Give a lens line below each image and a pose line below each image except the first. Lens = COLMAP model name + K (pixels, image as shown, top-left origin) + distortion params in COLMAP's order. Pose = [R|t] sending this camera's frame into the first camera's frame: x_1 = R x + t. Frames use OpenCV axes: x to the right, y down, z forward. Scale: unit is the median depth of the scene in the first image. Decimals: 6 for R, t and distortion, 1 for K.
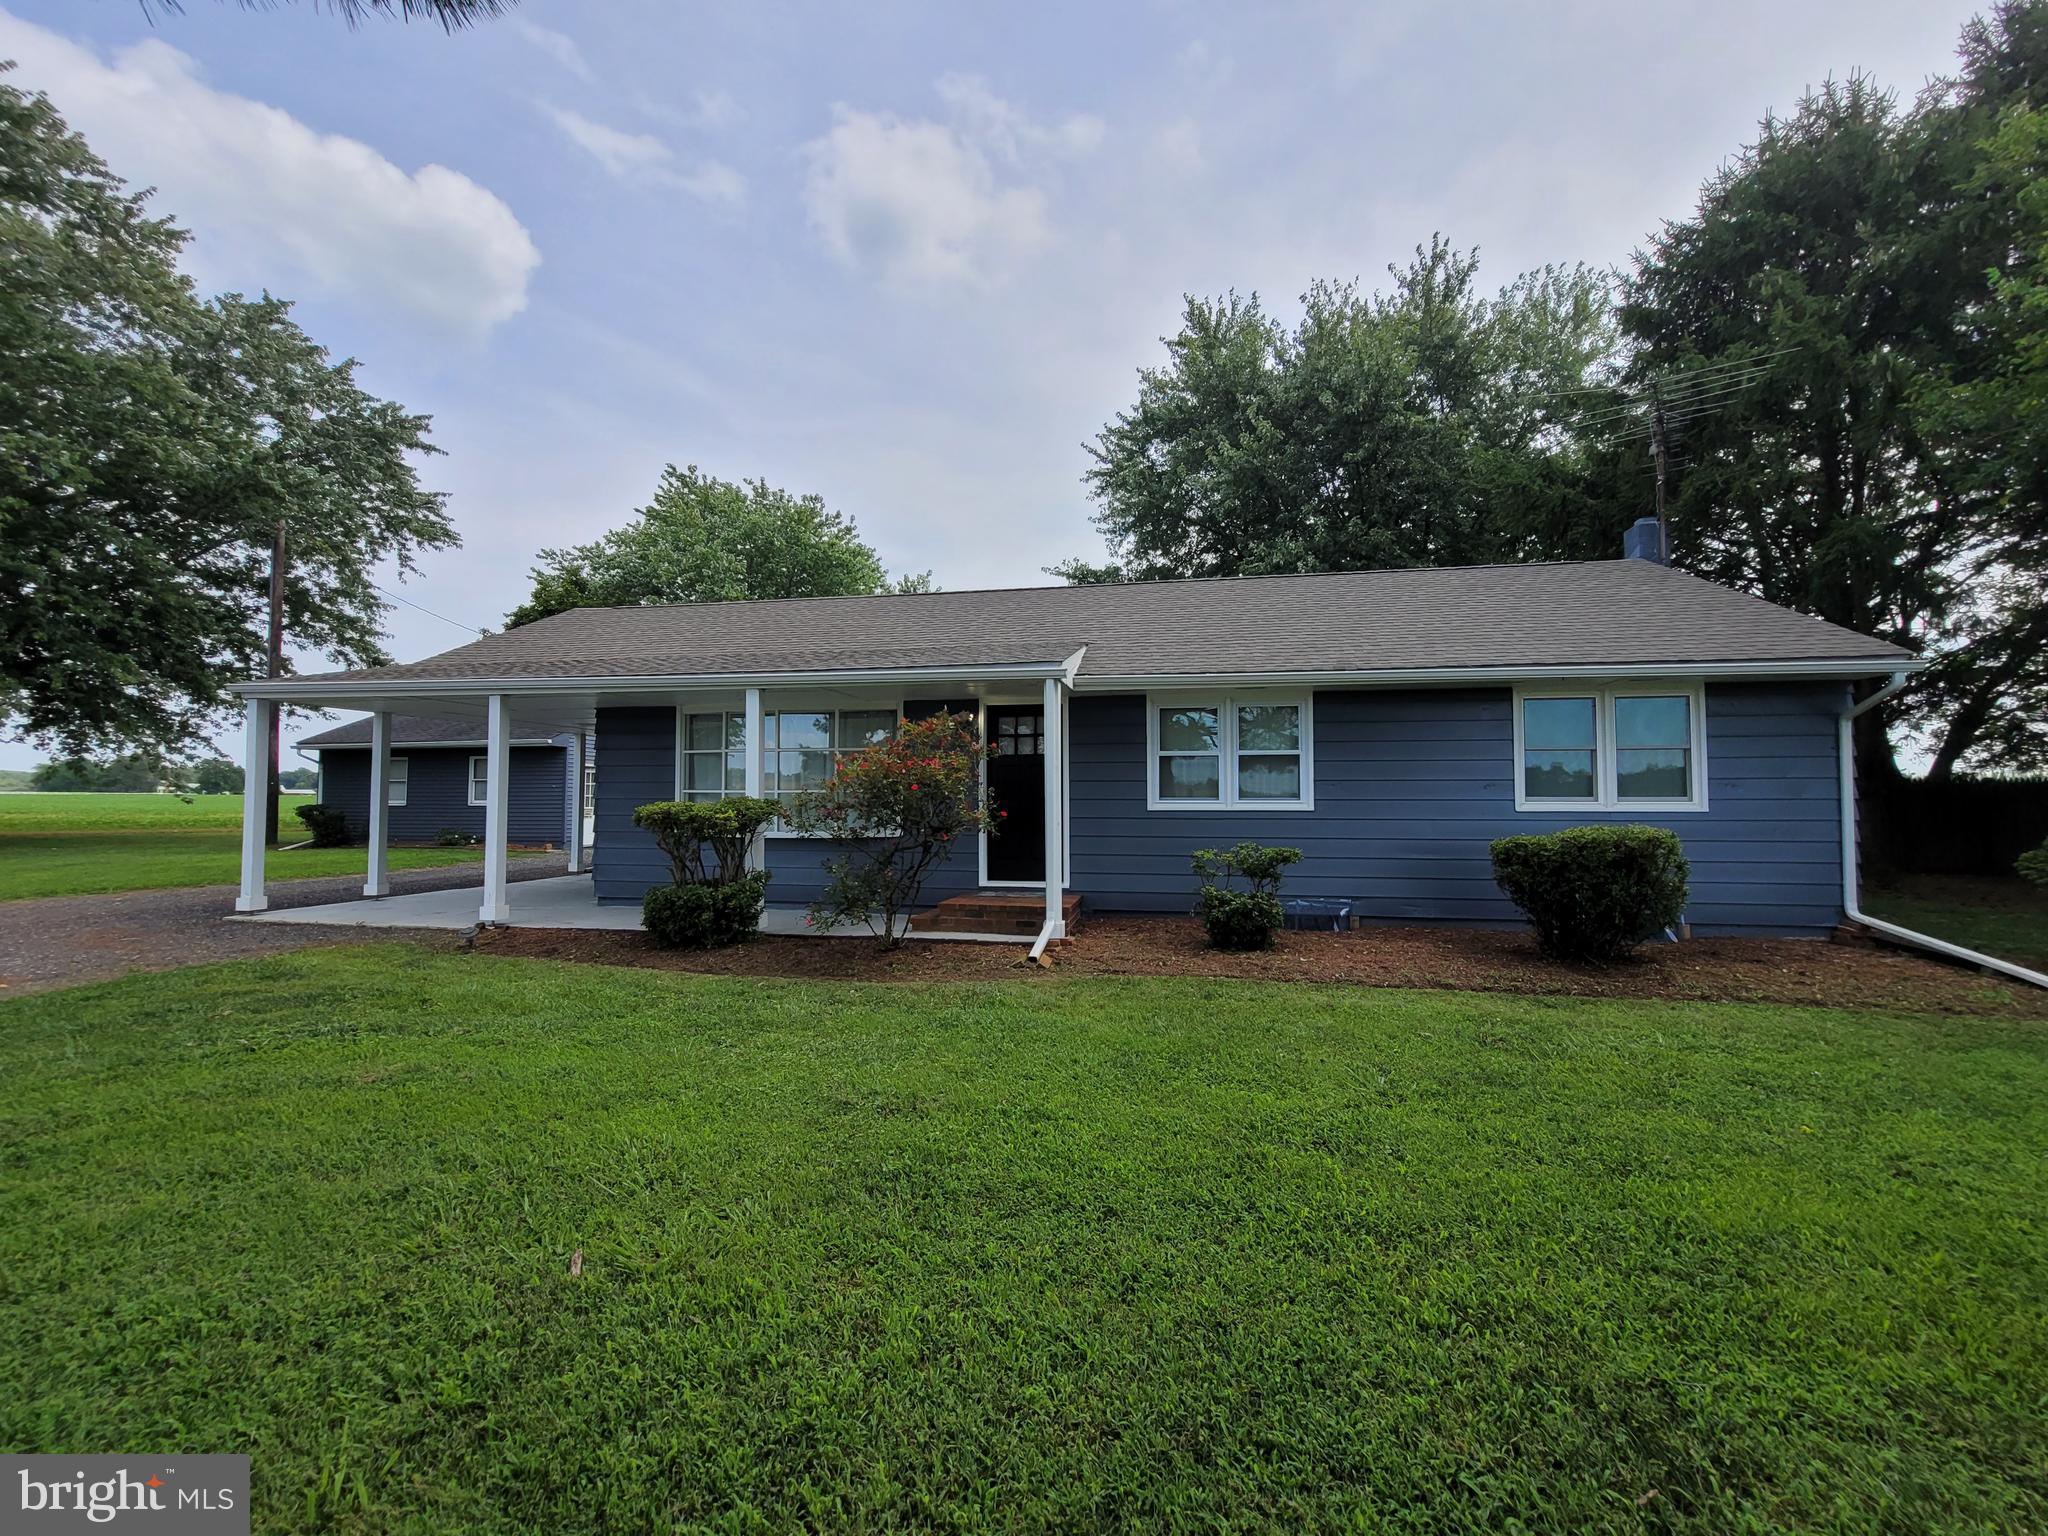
lens RADIAL K [[835.2, 0, 1024.9], [0, 835.2, 763.3], [0, 0, 1]] dist [-0.004208, 0.000583]
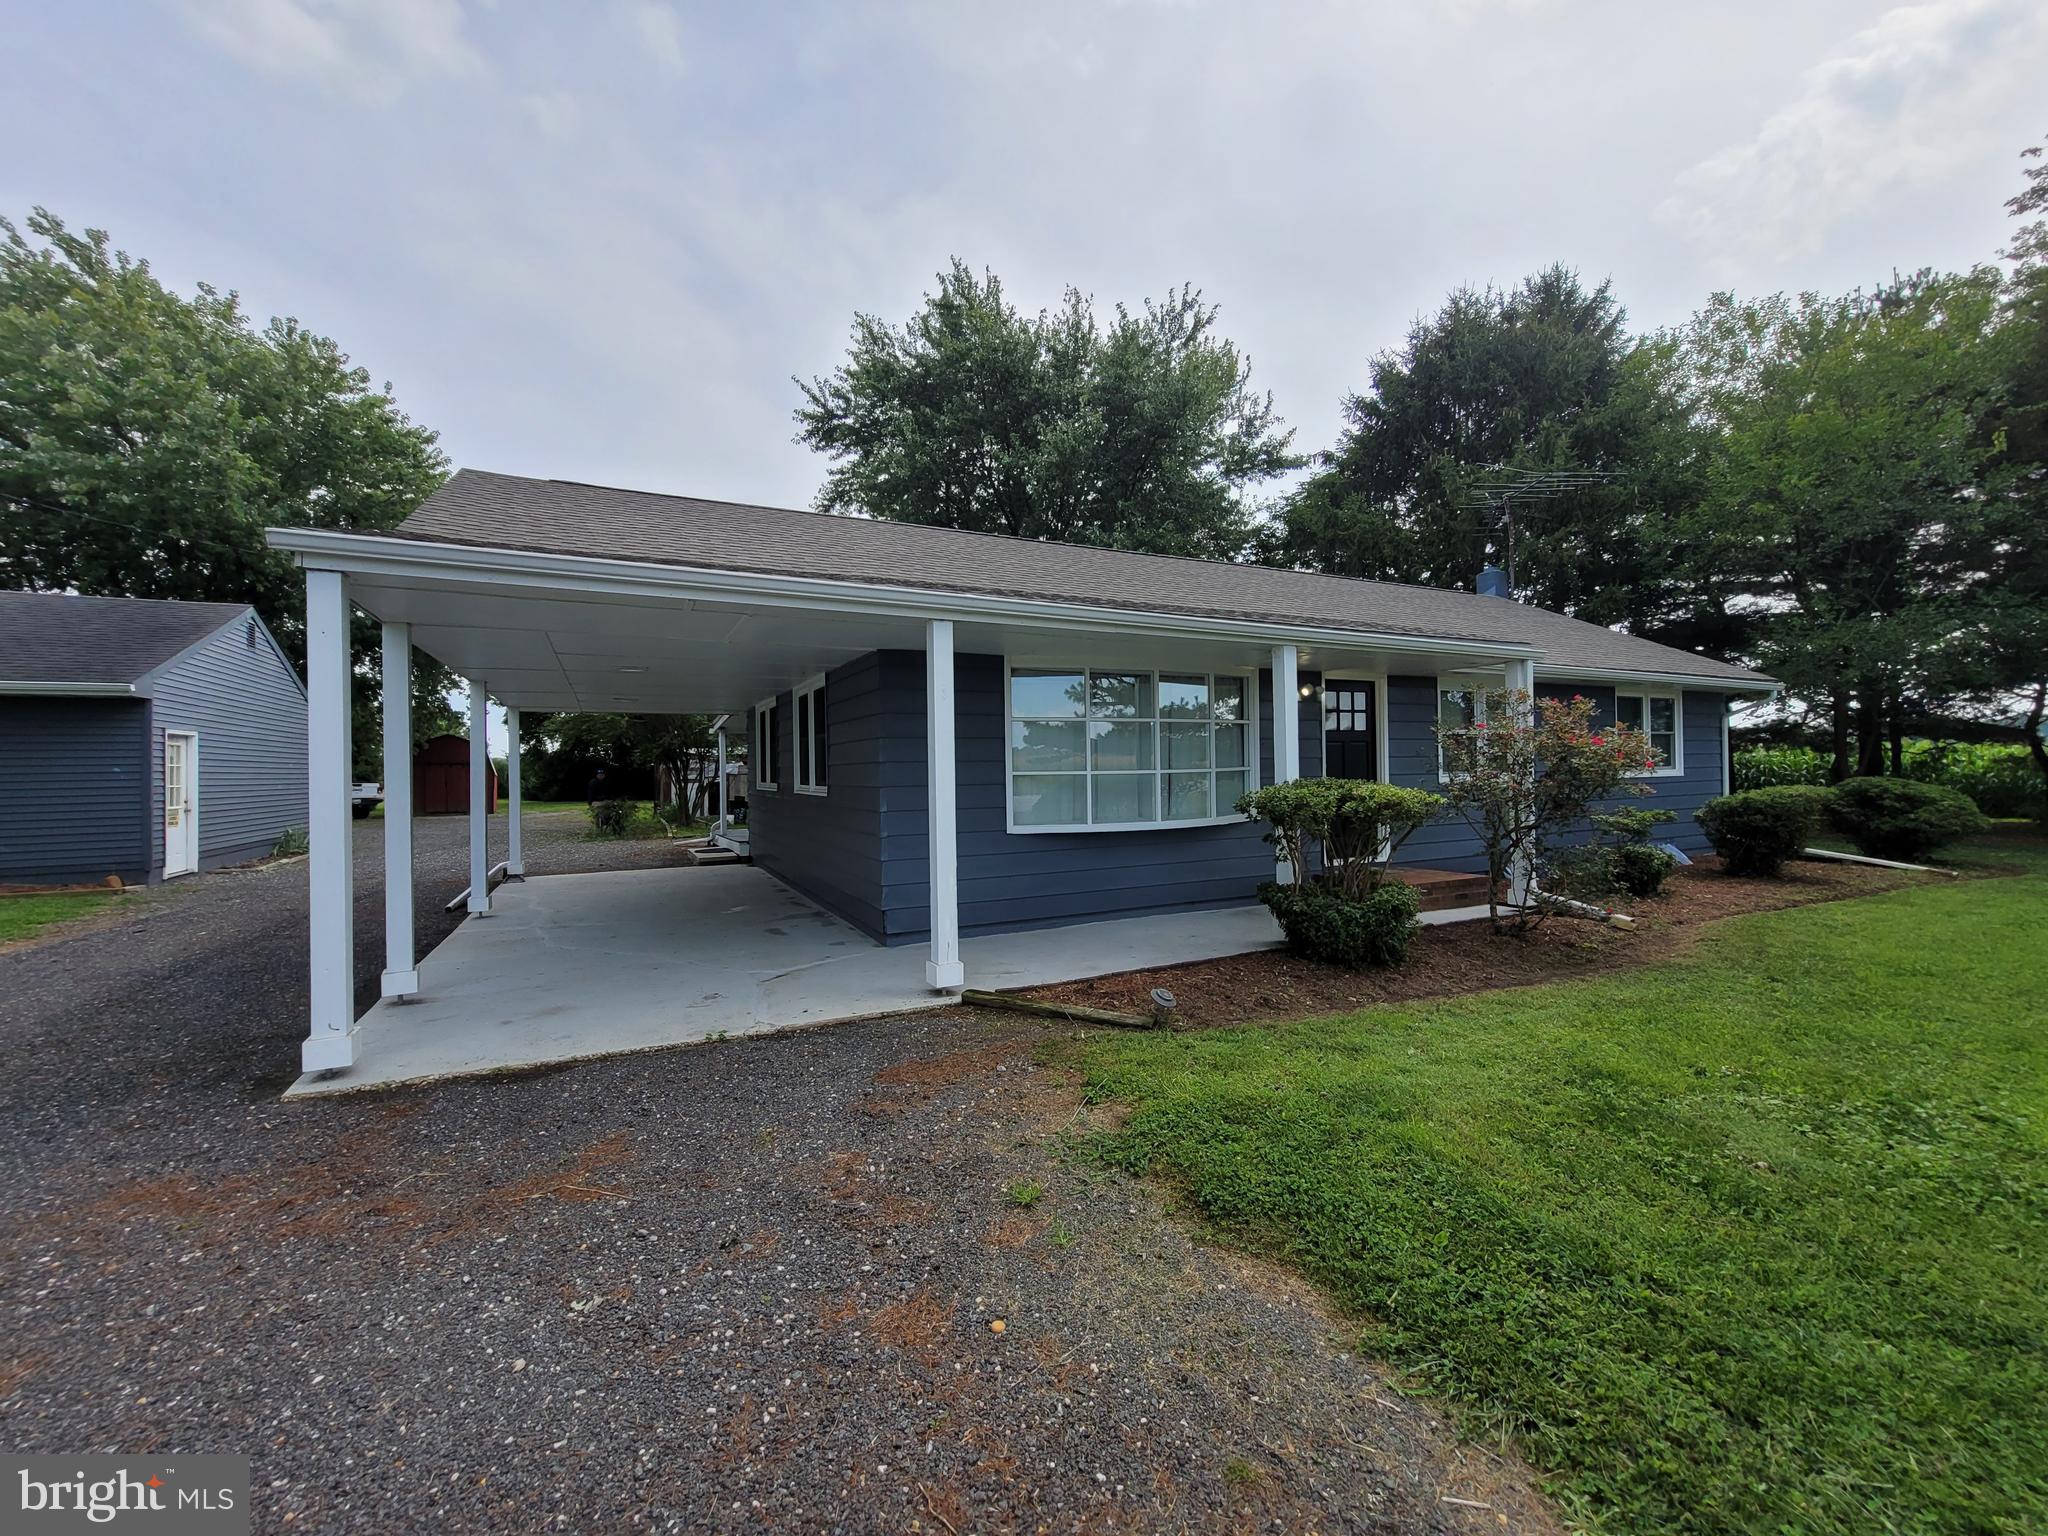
lens RADIAL K [[834.8, 0, 1022.4], [0, 834.8, 762.9], [0, 0, 1]] dist [-0.003789, 0.002455]
pose [[0.797530, -0.007800, 0.603229, -0.333094], [-0.008678, 0.999665, 0.024399, 0.002954], [-0.603217, -0.024694, 0.797195, 0.167463]]
